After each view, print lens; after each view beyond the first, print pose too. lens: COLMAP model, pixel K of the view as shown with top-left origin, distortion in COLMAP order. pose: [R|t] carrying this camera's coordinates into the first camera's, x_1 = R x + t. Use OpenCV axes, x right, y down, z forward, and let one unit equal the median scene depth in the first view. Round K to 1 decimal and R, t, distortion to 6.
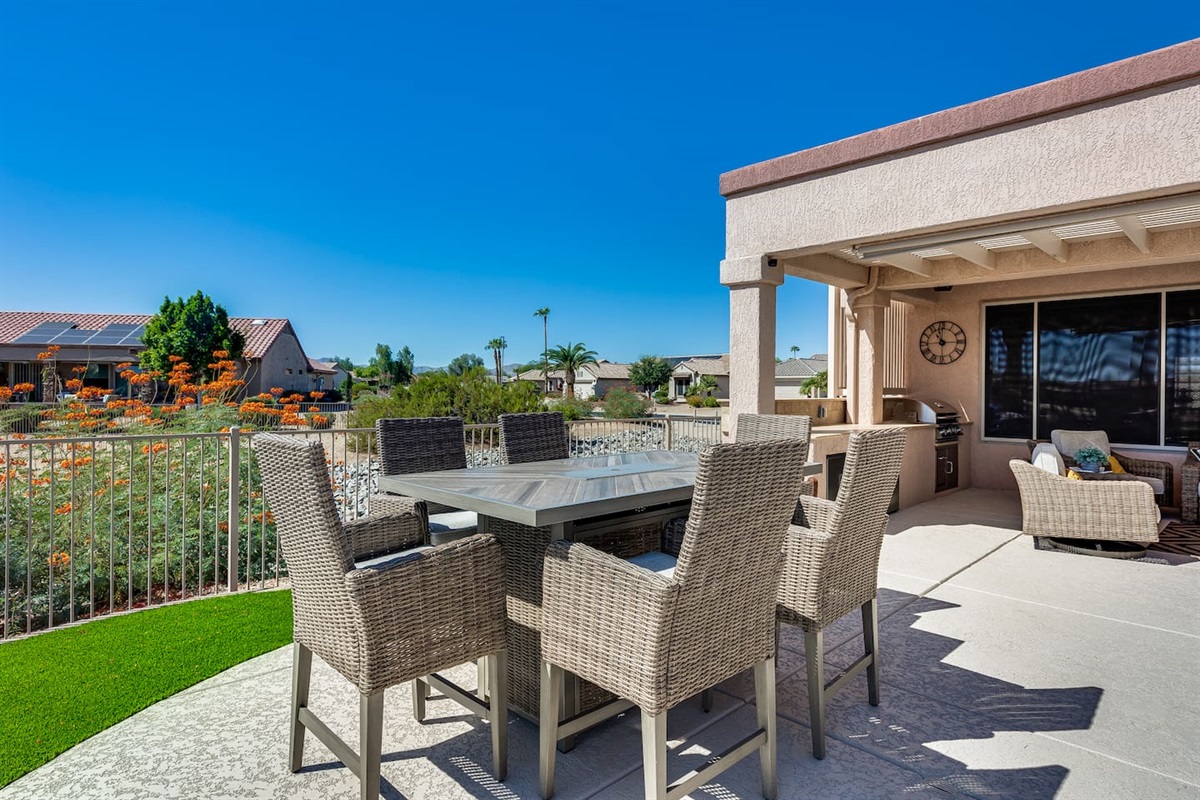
lens RADIAL K [[658.4, 0, 595.3], [0, 658.4, 384.0], [0, 0, 1]] dist [0.002266, 0.000531]
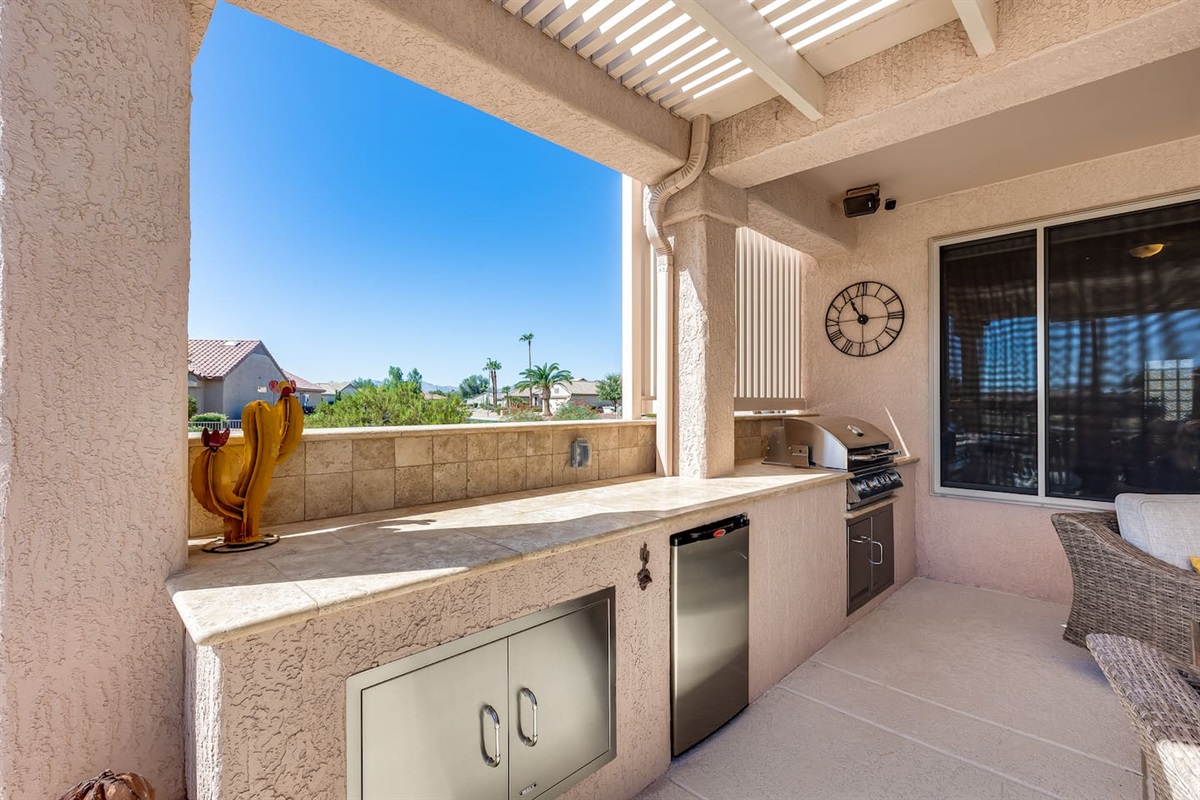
lens RADIAL K [[542.3, 0, 598.9], [0, 542.3, 395.9], [0, 0, 1]] dist [0.002169, 0.000247]
pose [[0.999867, -0.007662, 0.014364, 0.285681], [0.007763, 0.999945, -0.007027, 0.006200], [-0.014309, 0.007138, 0.999872, 0.523977]]
